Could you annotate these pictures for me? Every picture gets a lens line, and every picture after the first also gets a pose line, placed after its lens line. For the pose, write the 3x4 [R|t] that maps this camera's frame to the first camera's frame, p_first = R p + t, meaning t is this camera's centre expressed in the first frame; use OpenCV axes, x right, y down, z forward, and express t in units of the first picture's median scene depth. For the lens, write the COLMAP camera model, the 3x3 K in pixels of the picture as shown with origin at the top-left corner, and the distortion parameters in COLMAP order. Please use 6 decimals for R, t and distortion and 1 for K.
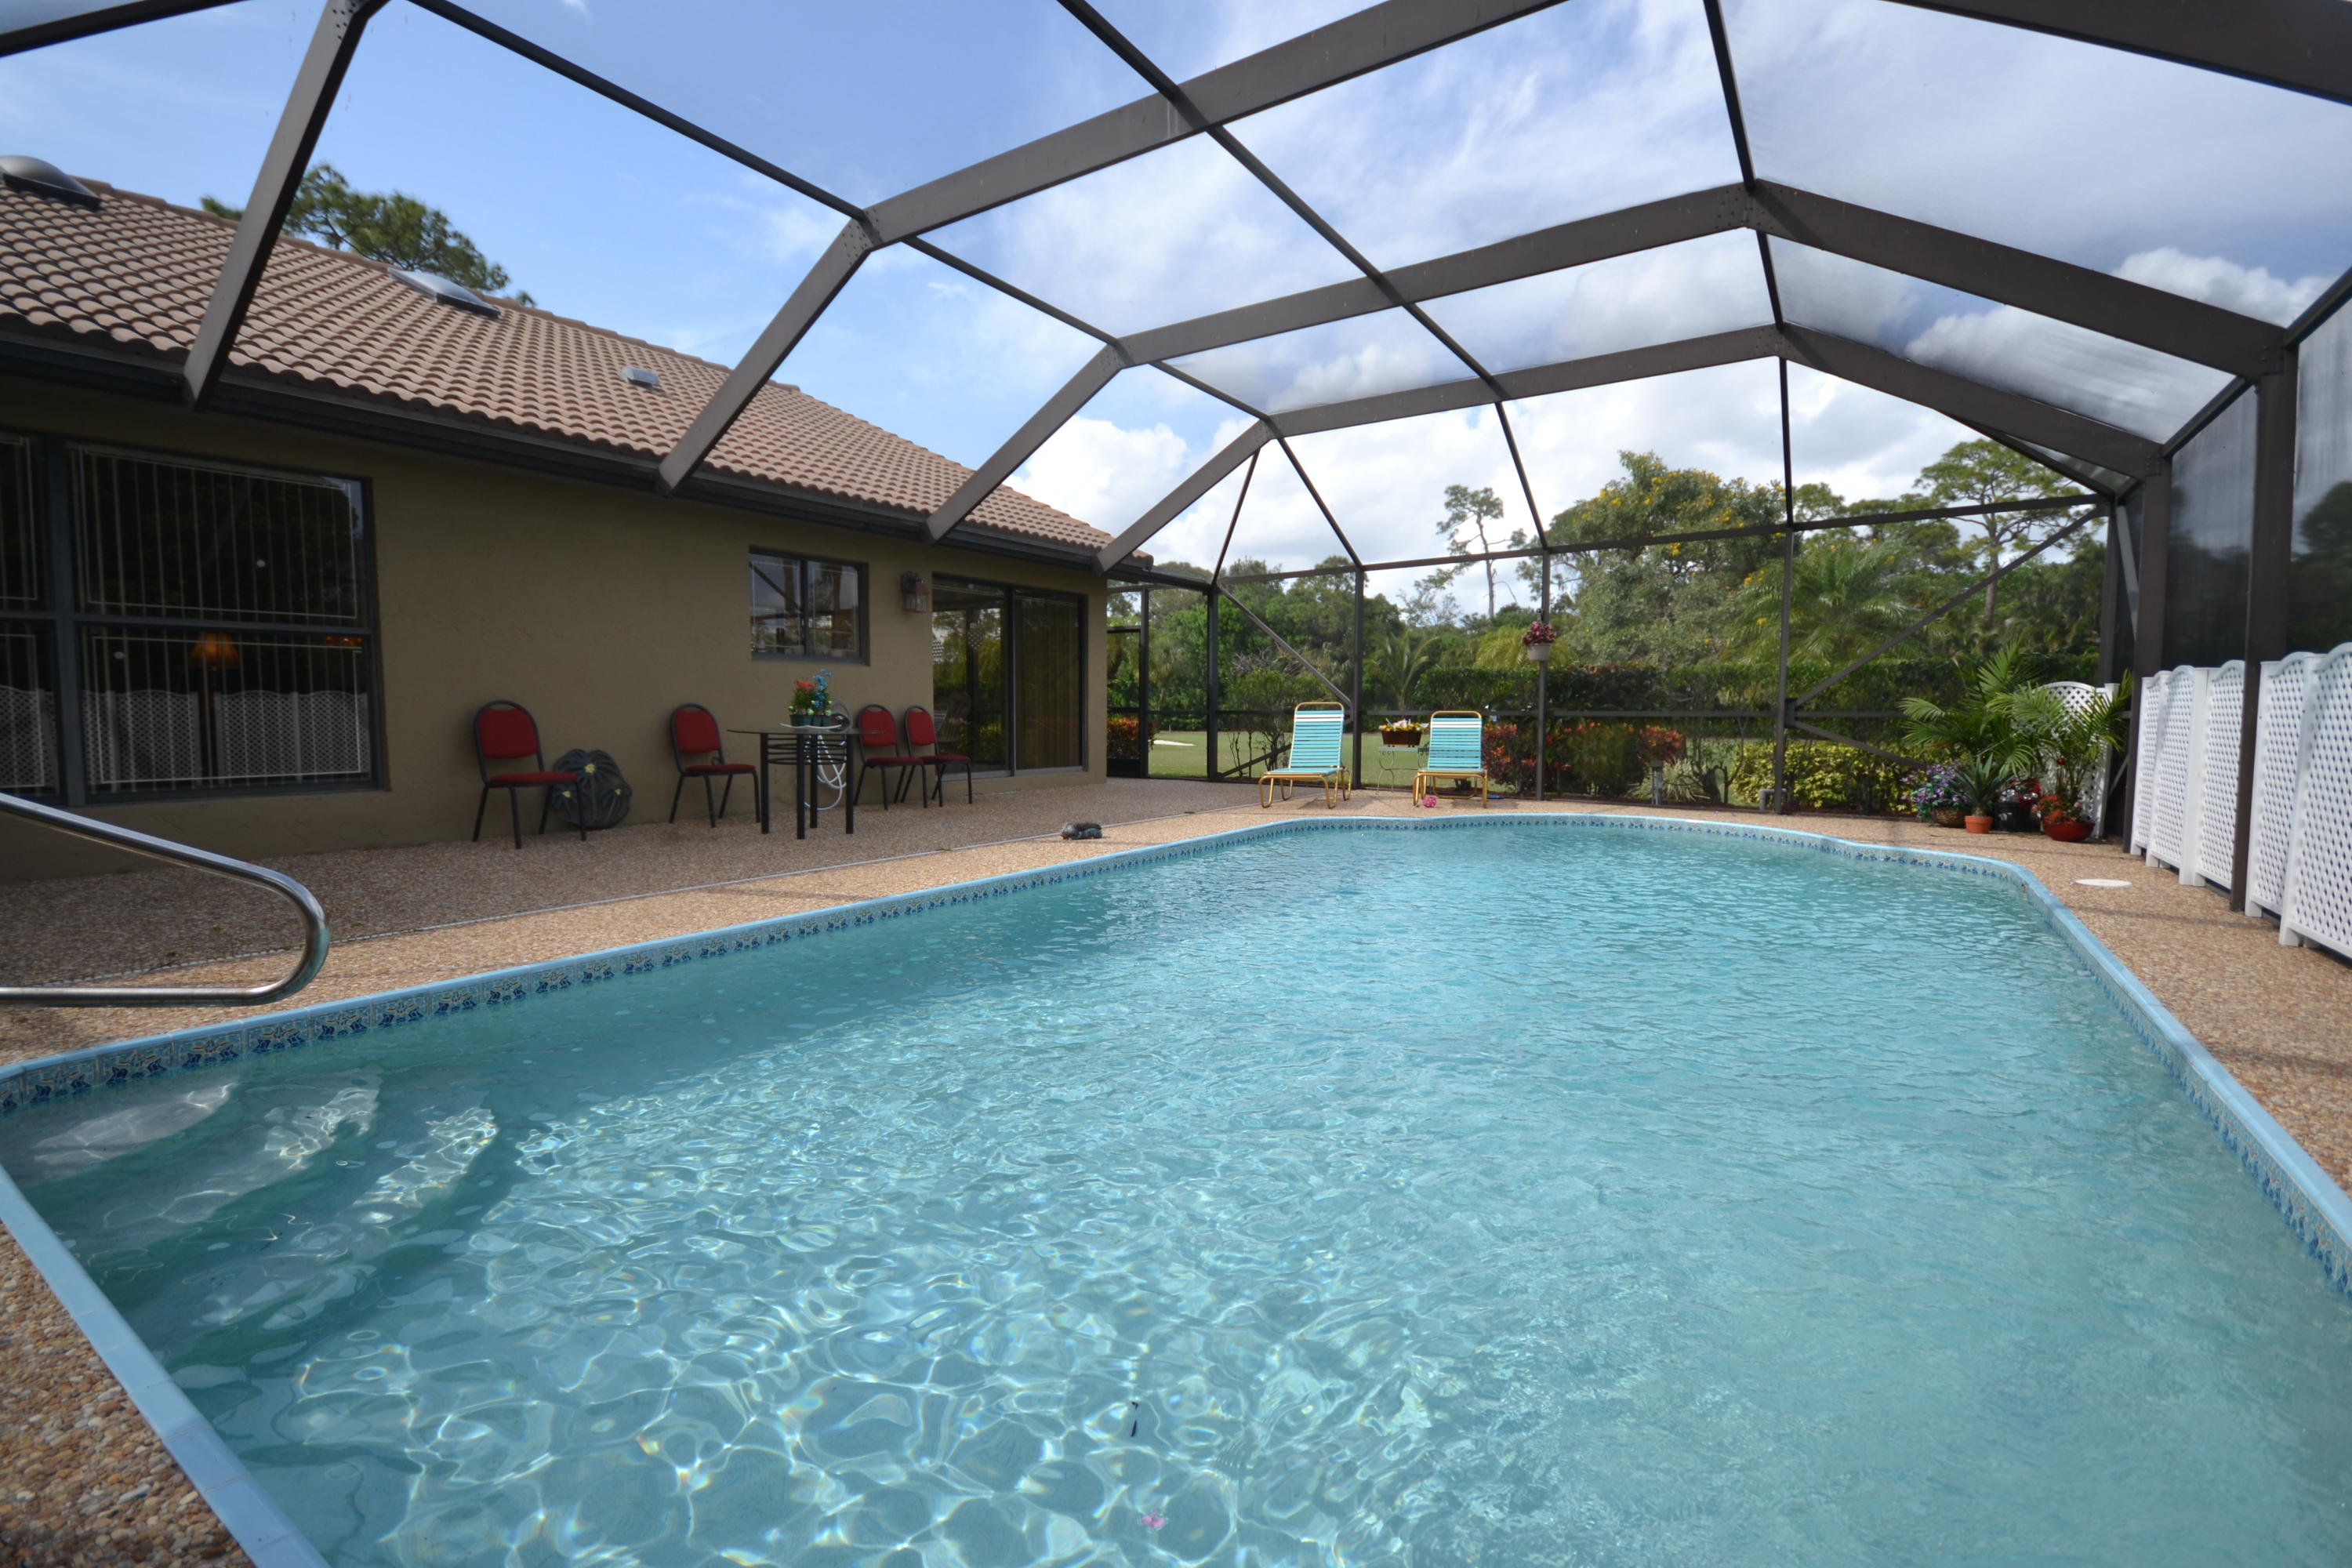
lens RADIAL K [[1047.8, 0, 1171.8], [0, 1047.8, 780.2], [0, 0, 1]] dist [-0.008588, -0.001446]
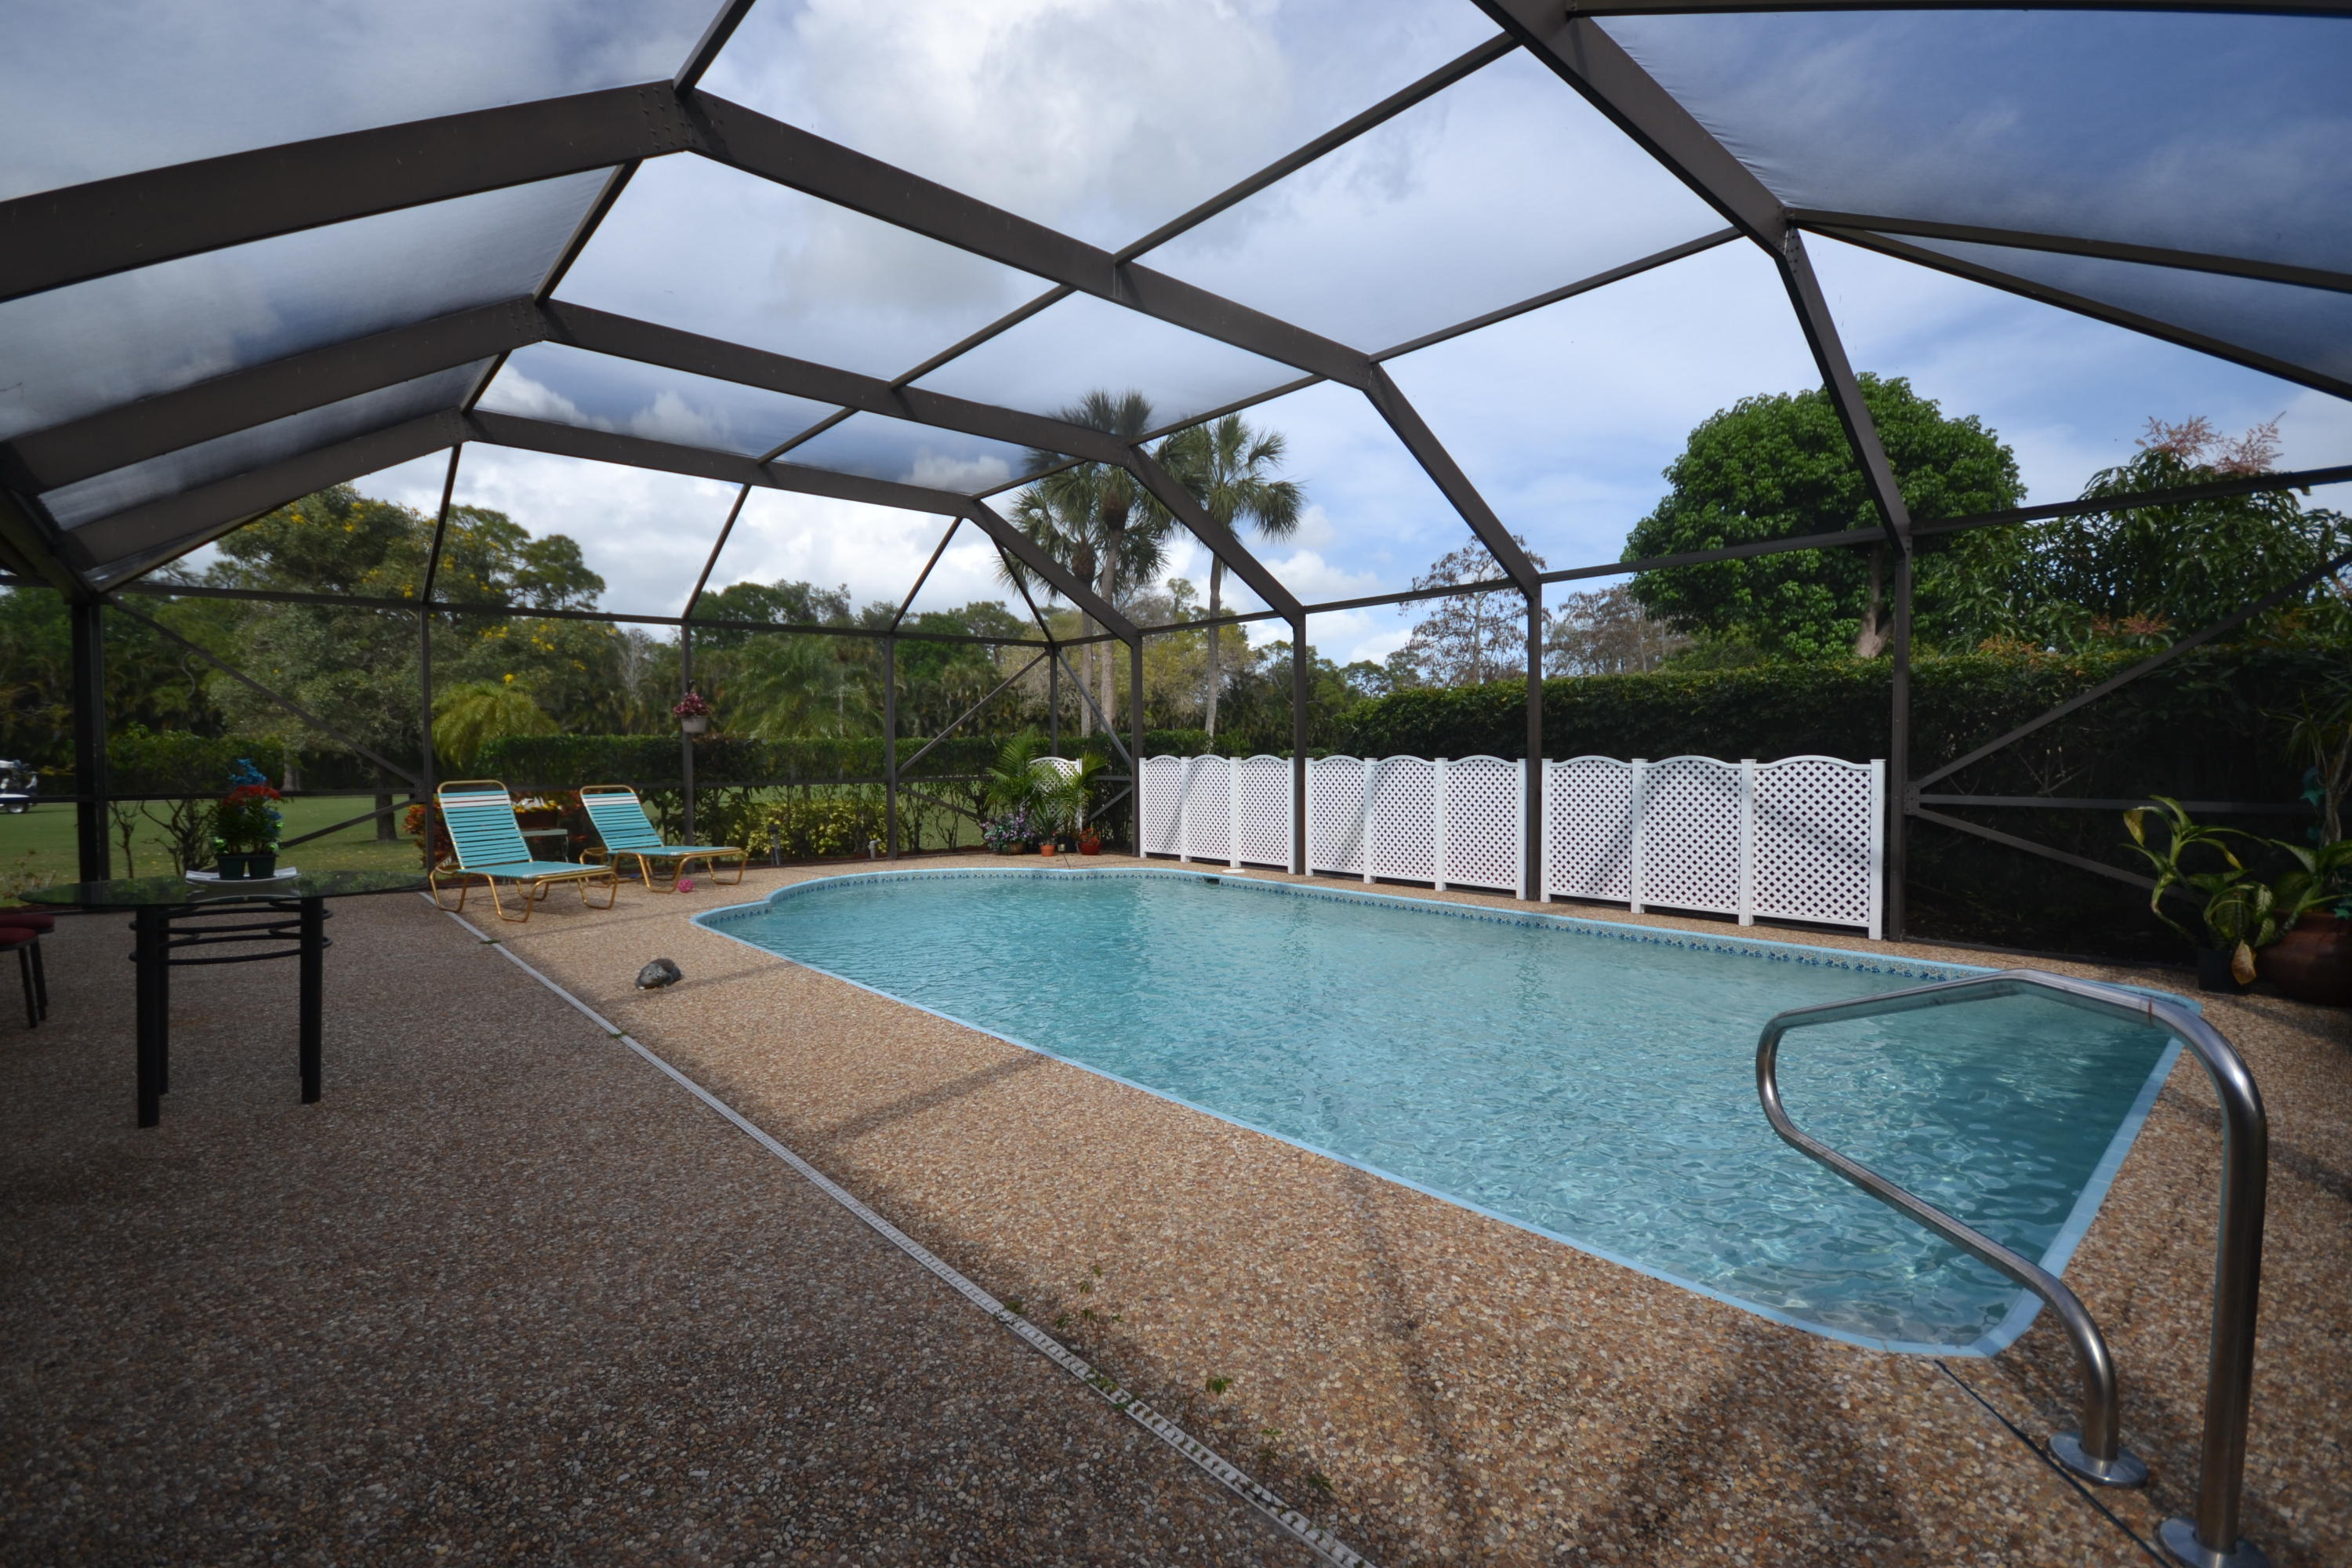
lens RADIAL K [[1047.8, 0, 1171.5], [0, 1047.8, 769.8], [0, 0, 1]] dist [-0.008588, -0.001446]
pose [[0.248845, -0.020574, 0.968325, -0.615016], [0.070715, 0.997492, 0.003021, -0.062173], [-0.965958, 0.067723, 0.249676, 0.396455]]
